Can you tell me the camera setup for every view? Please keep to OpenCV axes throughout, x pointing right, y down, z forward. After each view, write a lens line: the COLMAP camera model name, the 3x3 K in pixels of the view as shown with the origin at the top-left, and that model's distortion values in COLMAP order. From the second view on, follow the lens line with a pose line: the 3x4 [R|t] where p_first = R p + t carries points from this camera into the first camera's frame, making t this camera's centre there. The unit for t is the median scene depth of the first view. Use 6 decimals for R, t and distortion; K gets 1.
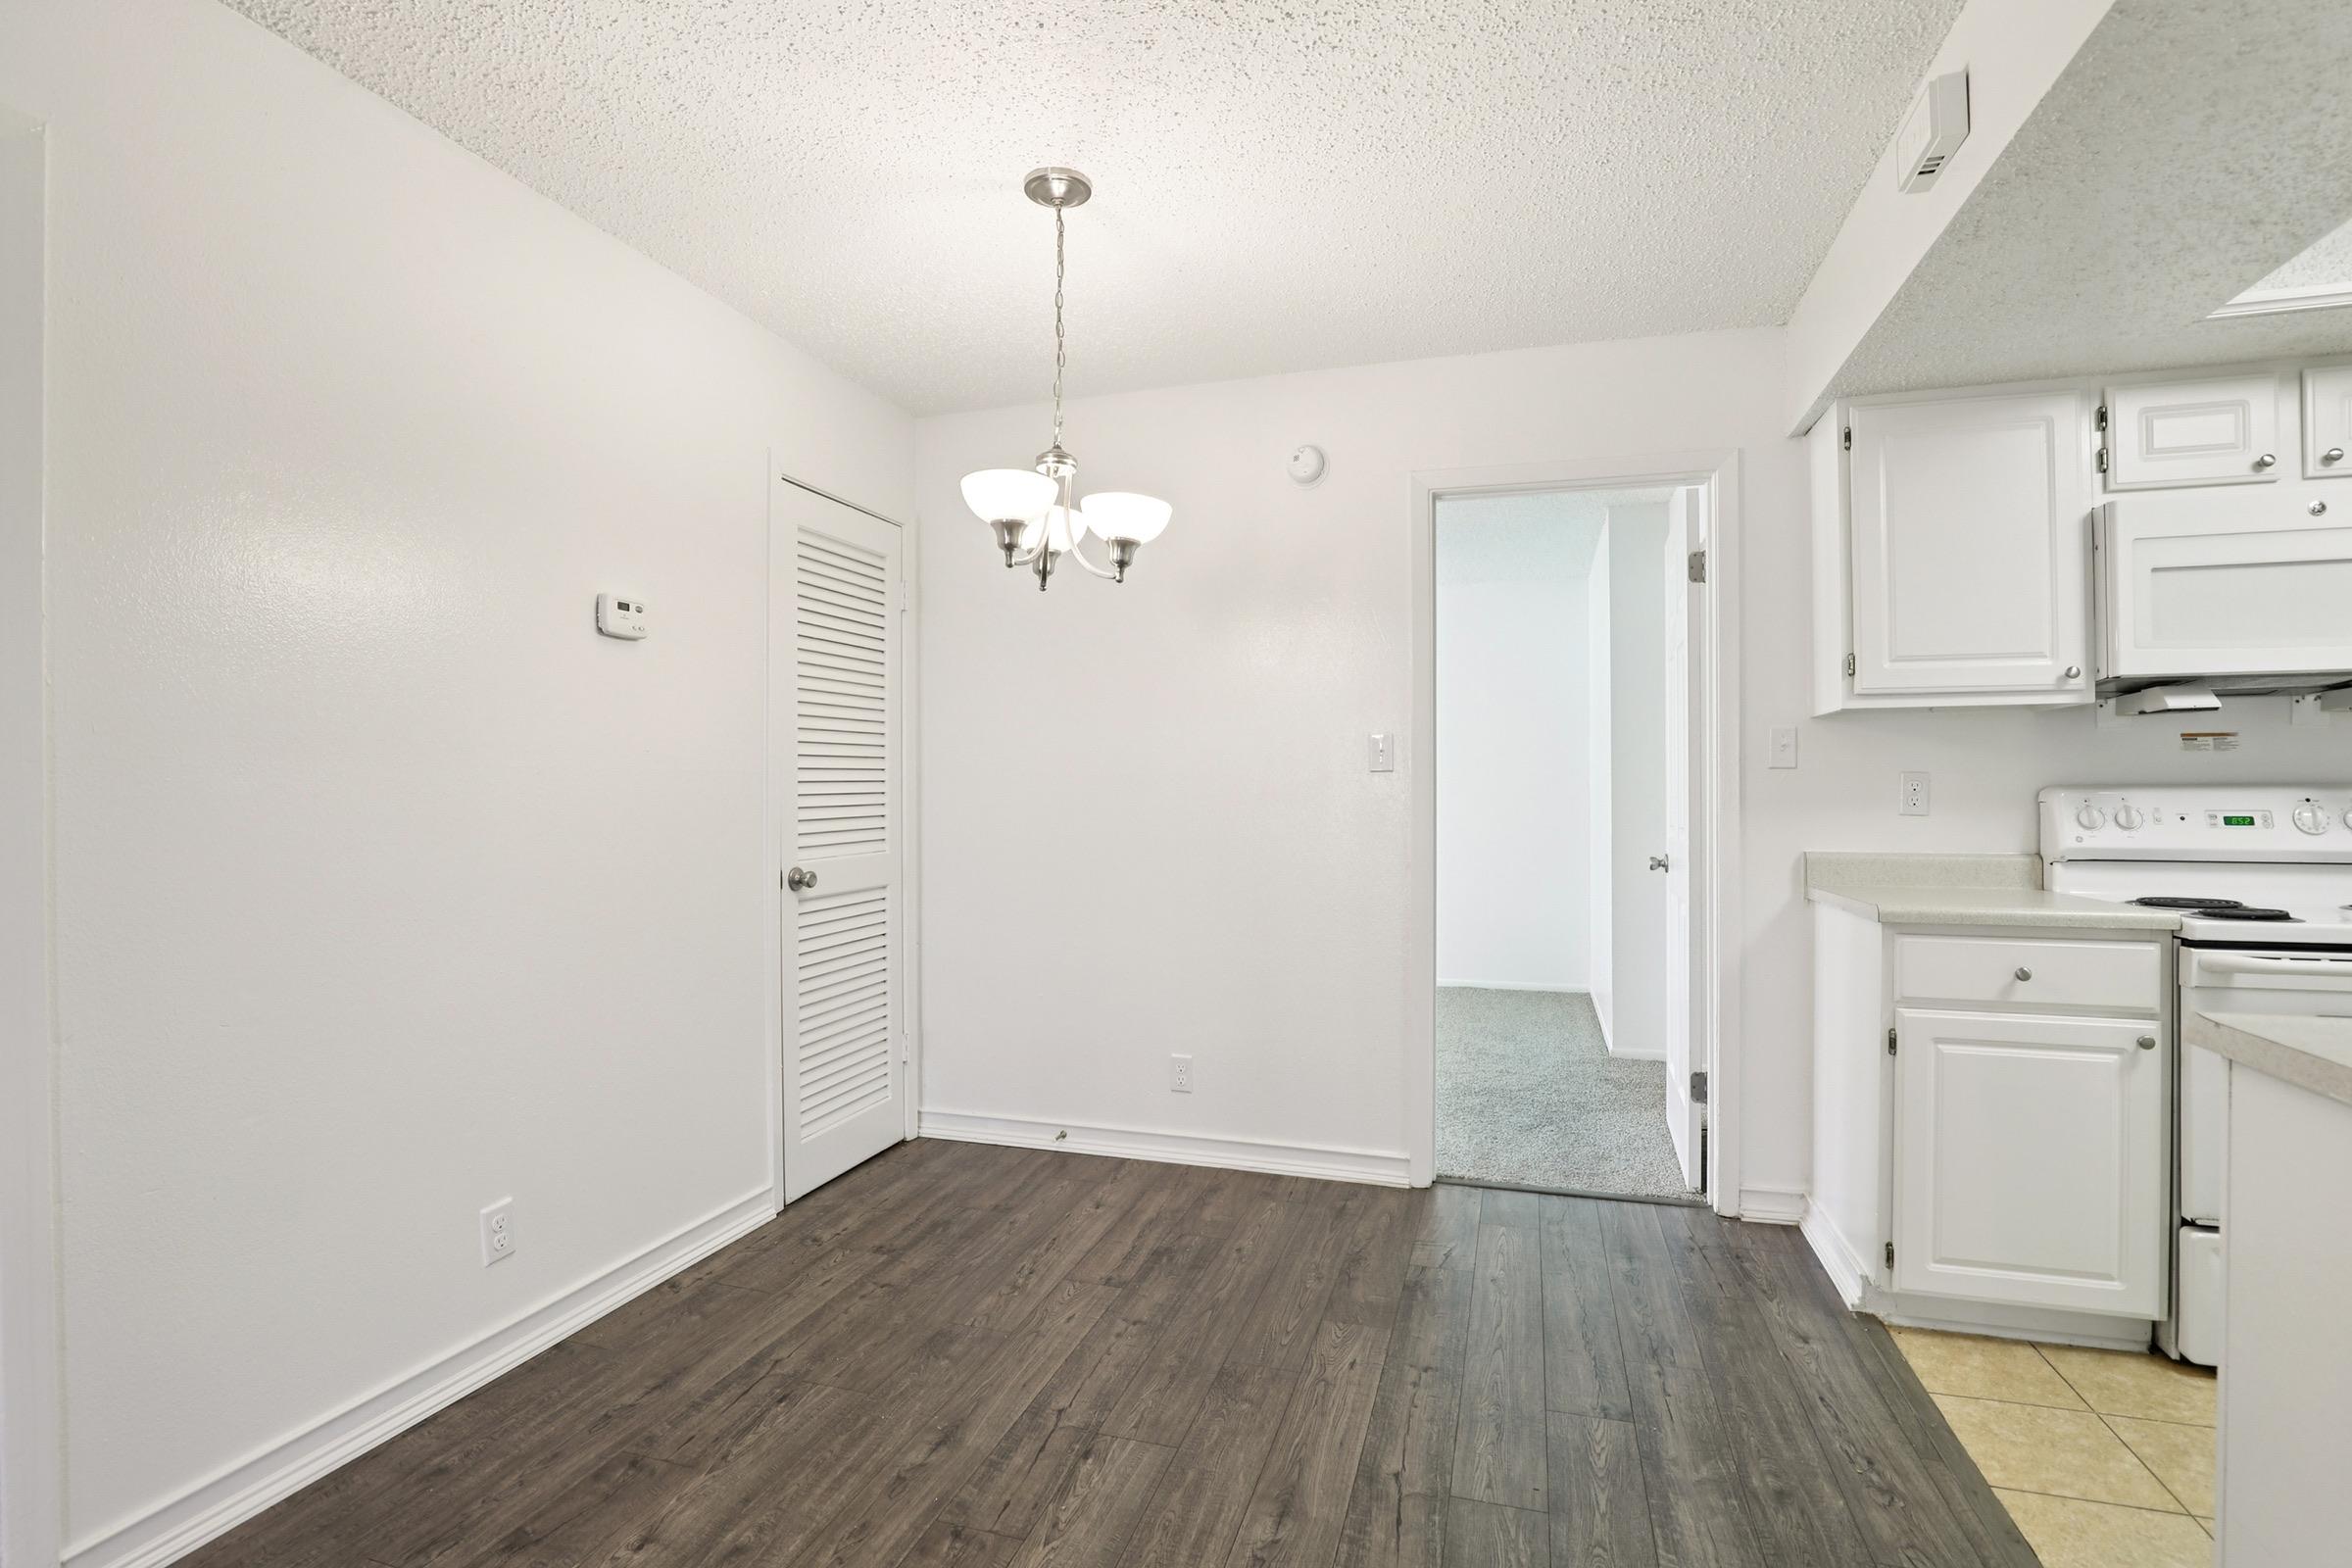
lens RADIAL K [[1083.0, 0, 1189.5], [0, 1083.0, 790.2], [0, 0, 1]] dist [-0.035161, 0.006124]
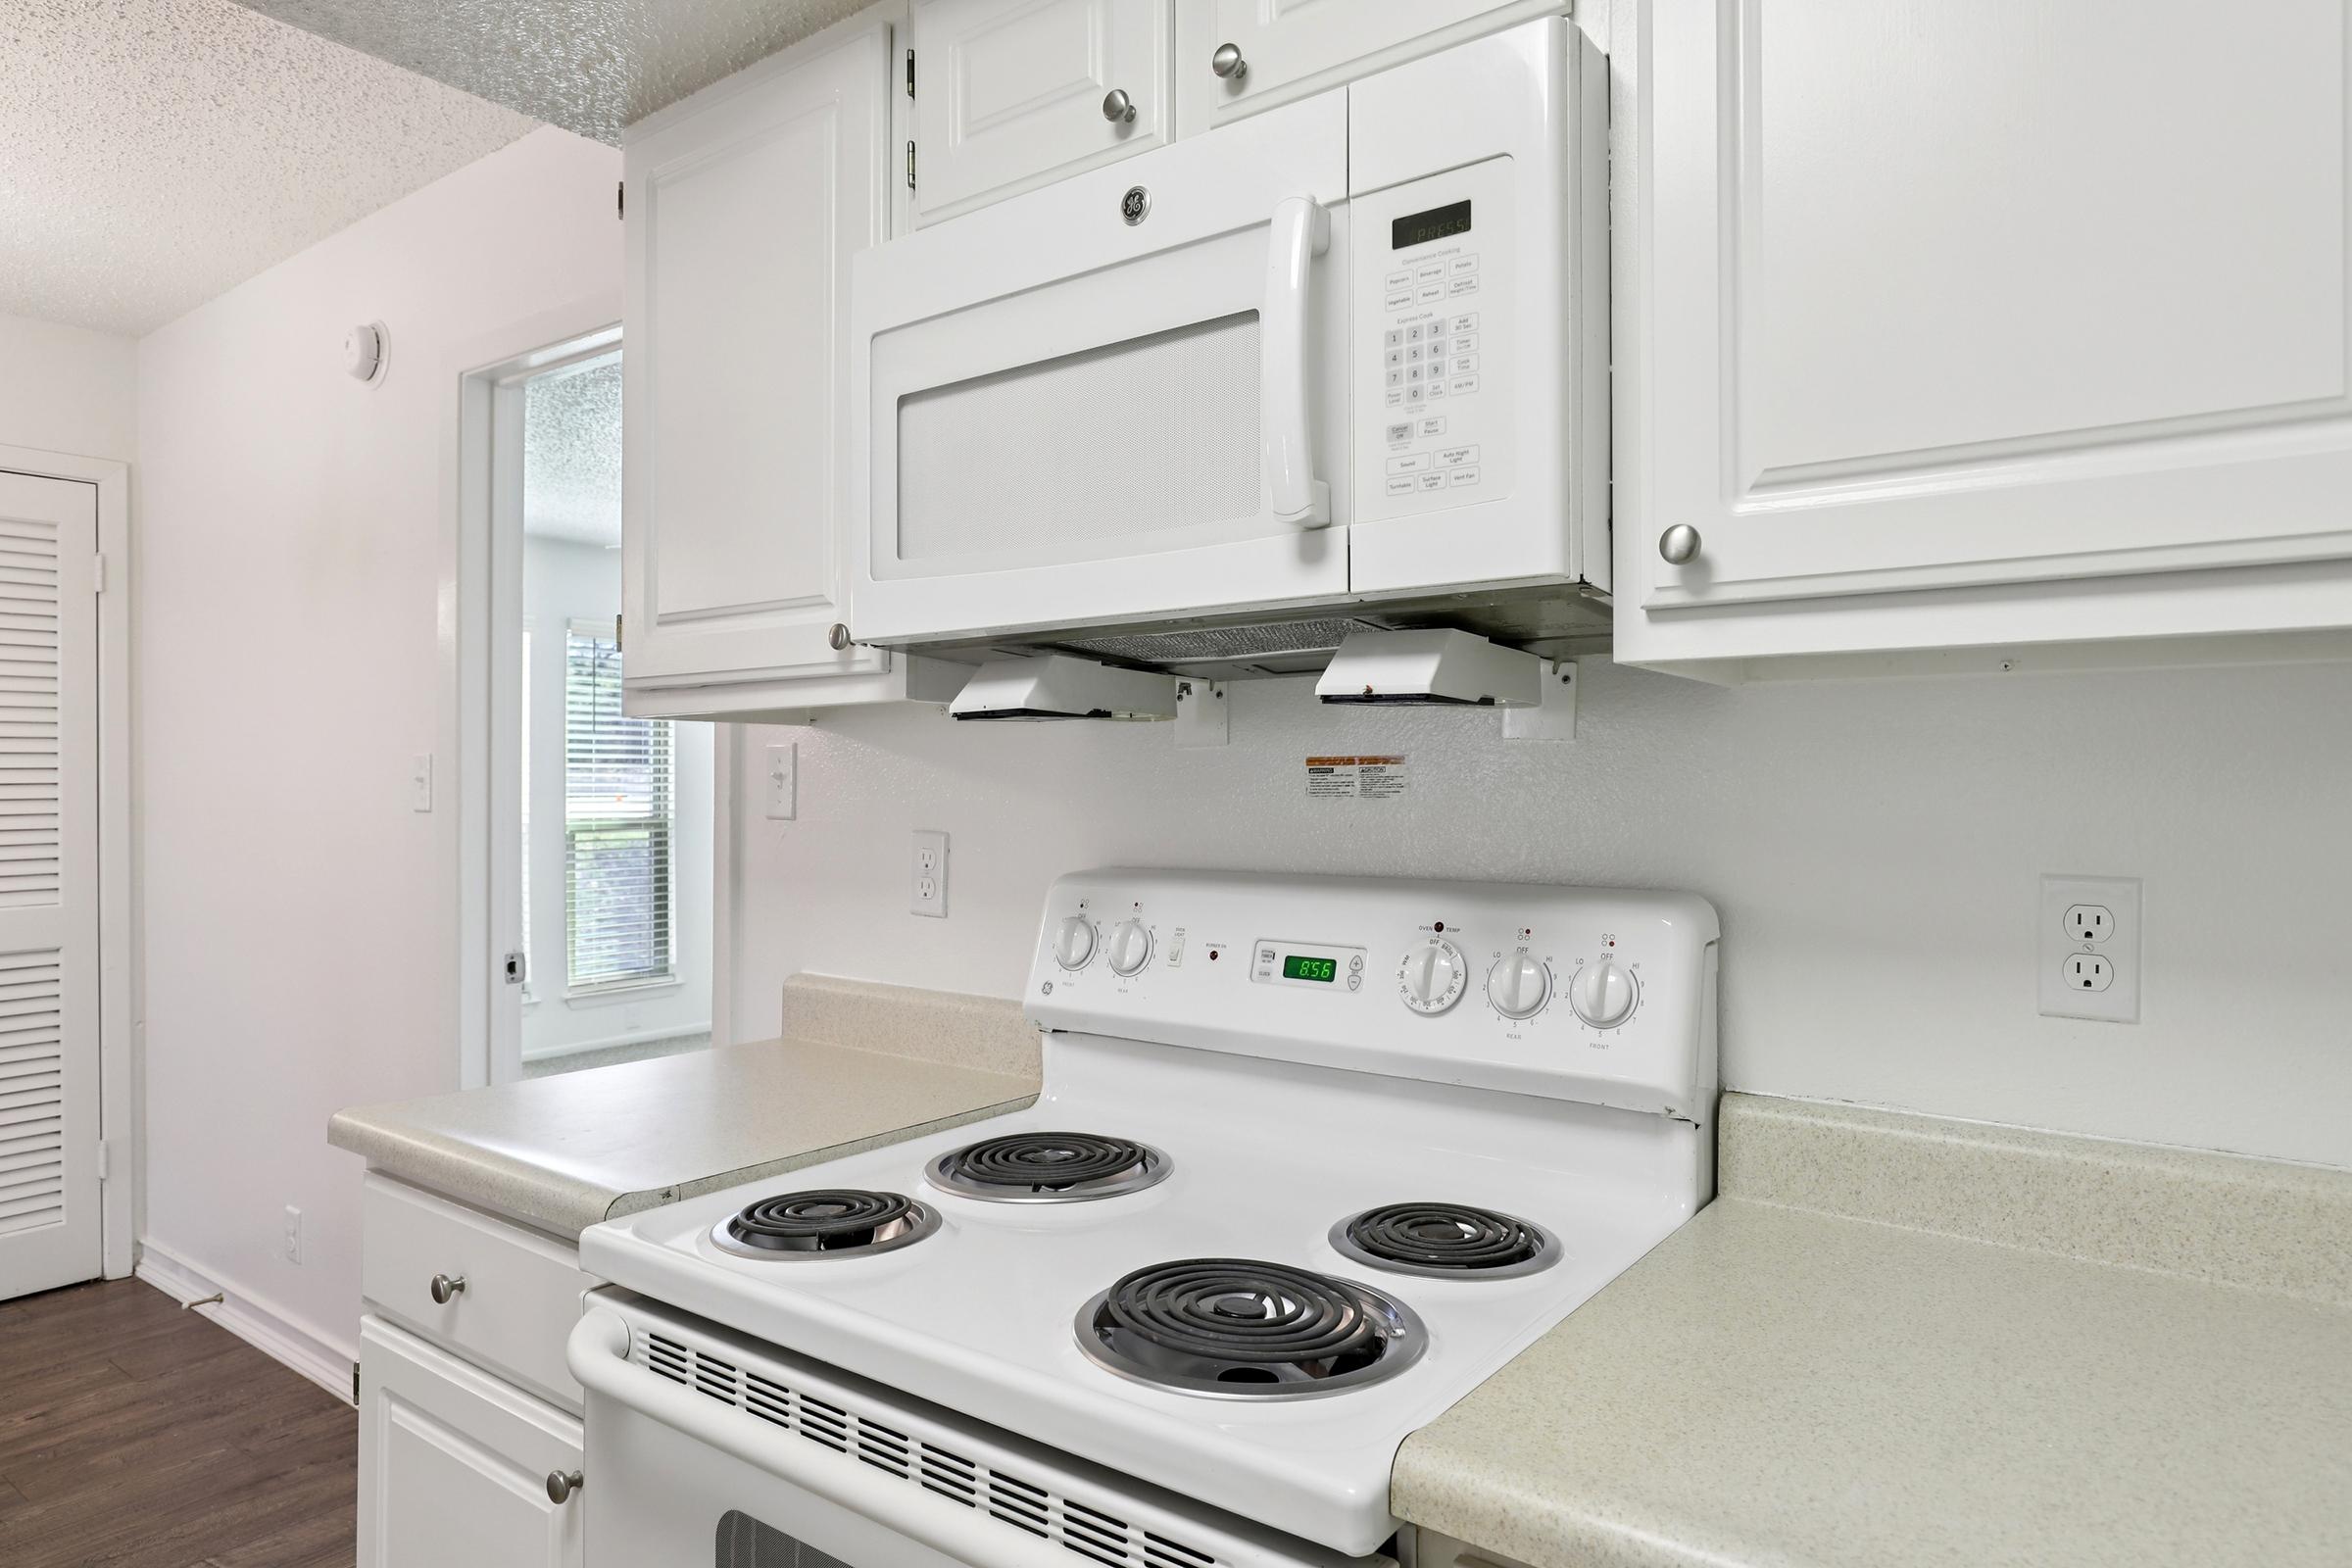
lens RADIAL K [[1419.8, 0, 1173.5], [0, 1419.8, 778.7], [0, 0, 1]] dist [-0.001124, 0.002595]
pose [[0.936891, 0.000025, -0.349621, 1.169585], [0.000105, 1.000000, 0.000354, -0.048166], [0.349621, -0.000369, 0.936891, 0.457400]]
